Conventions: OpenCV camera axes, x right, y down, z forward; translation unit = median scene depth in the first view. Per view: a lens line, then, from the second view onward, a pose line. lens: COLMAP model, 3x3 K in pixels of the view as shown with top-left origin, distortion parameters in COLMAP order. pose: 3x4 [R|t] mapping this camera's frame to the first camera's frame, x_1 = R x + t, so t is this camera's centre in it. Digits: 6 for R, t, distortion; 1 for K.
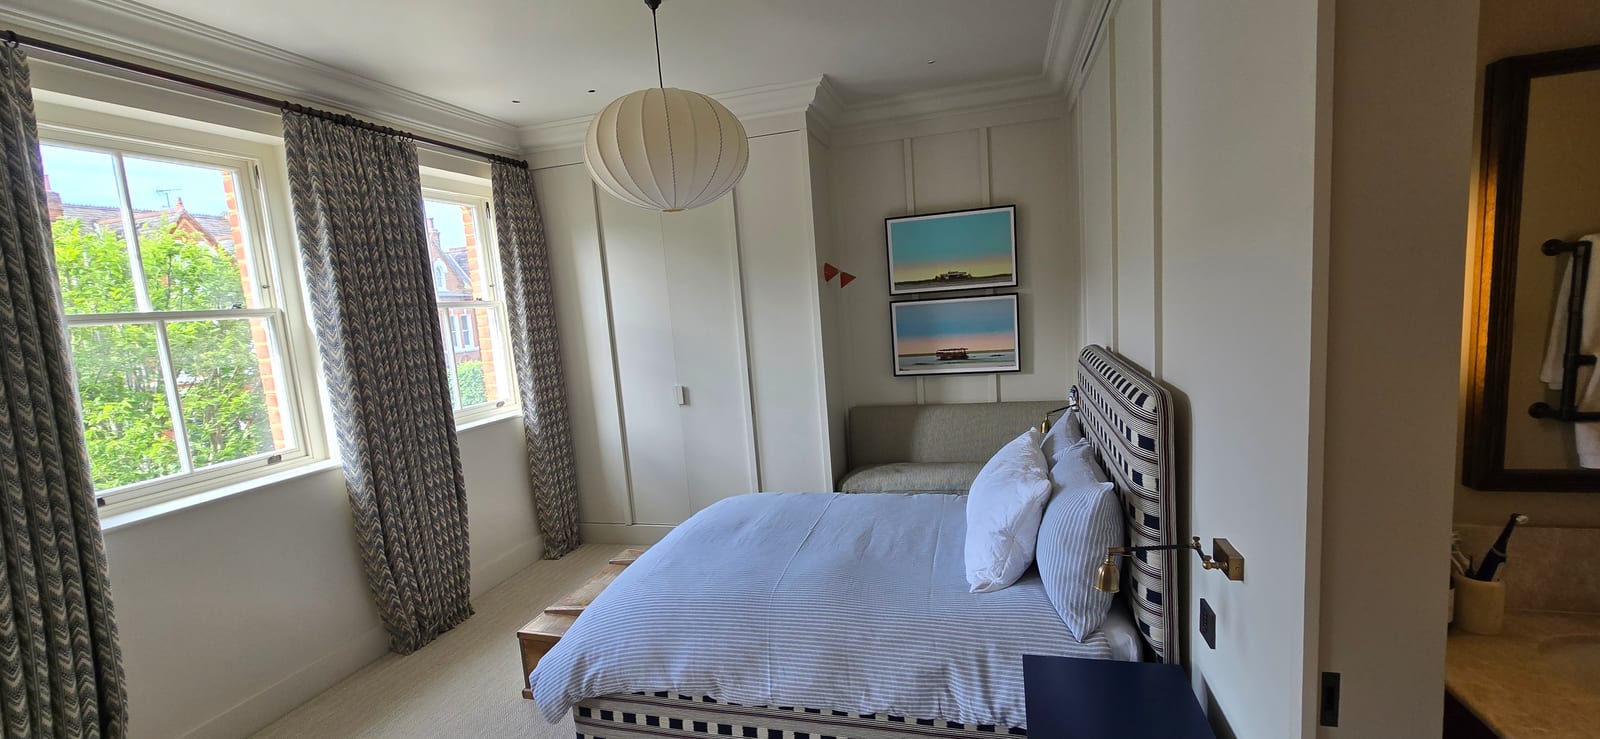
lens RADIAL K [[604.6, 0, 843.3], [0, 604.6, 368.4], [0, 0, 1]] dist [-0.000535, -0.000015]
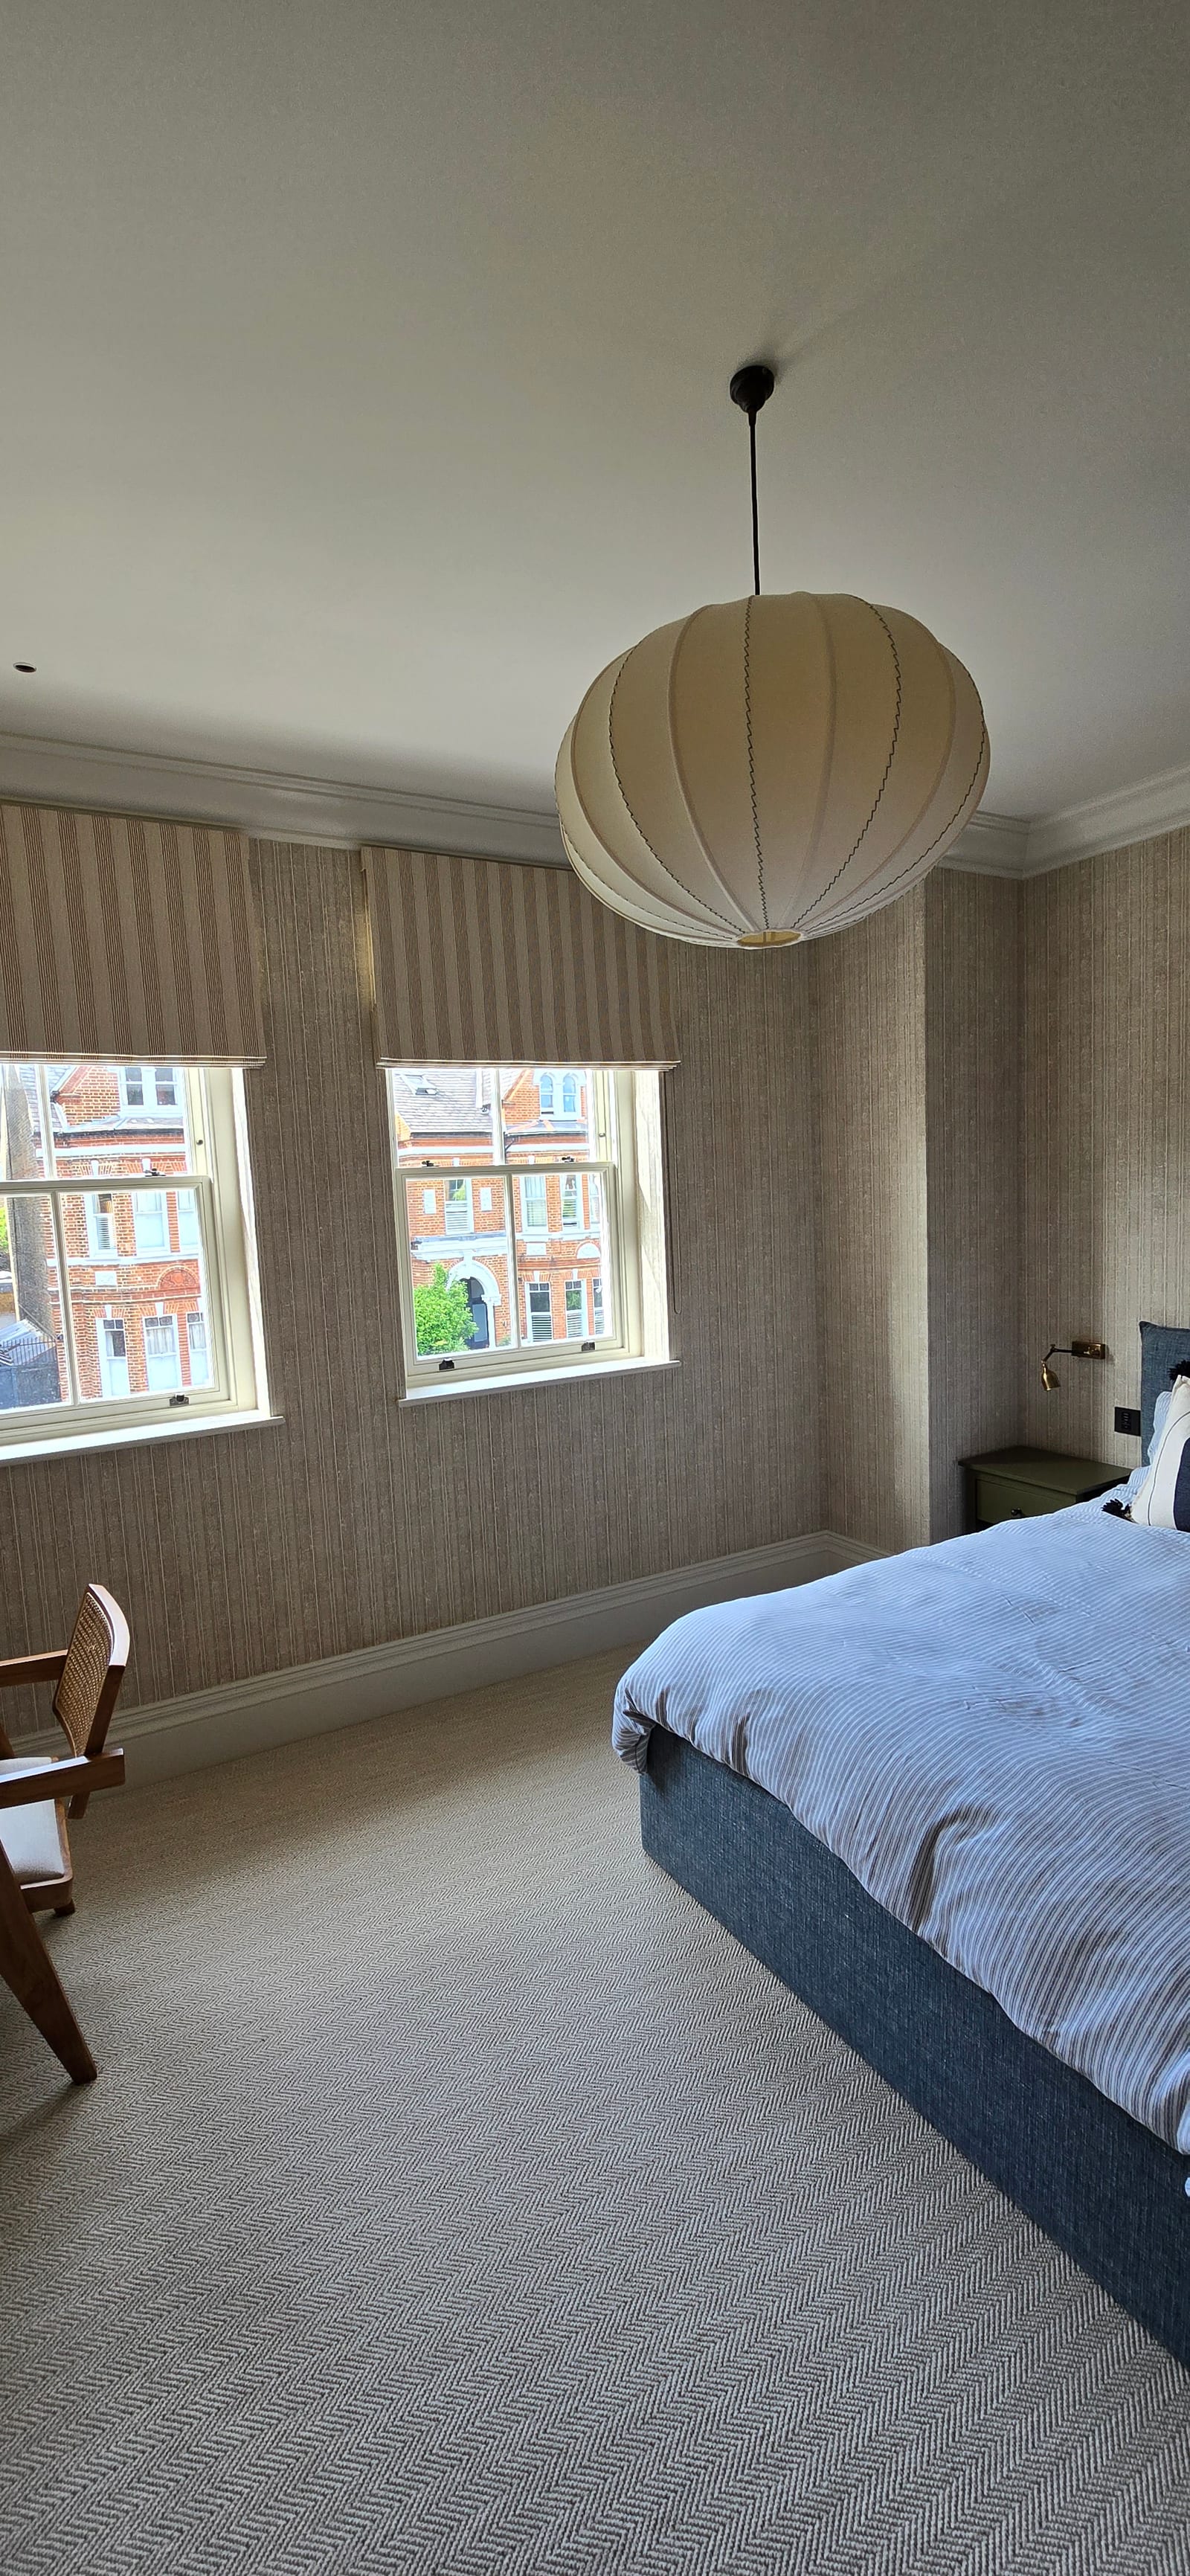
lens RADIAL K [[973.4, 0, 595.0], [0, 973.4, 1288.0], [0, 0, 1]] dist [-0.000535, -0.000015]
pose [[0.668225, 0.107496, -0.736152, 0.032652], [-0.087691, 0.993989, 0.065547, -0.018244], [0.738773, 0.020754, 0.673635, 0.130493]]
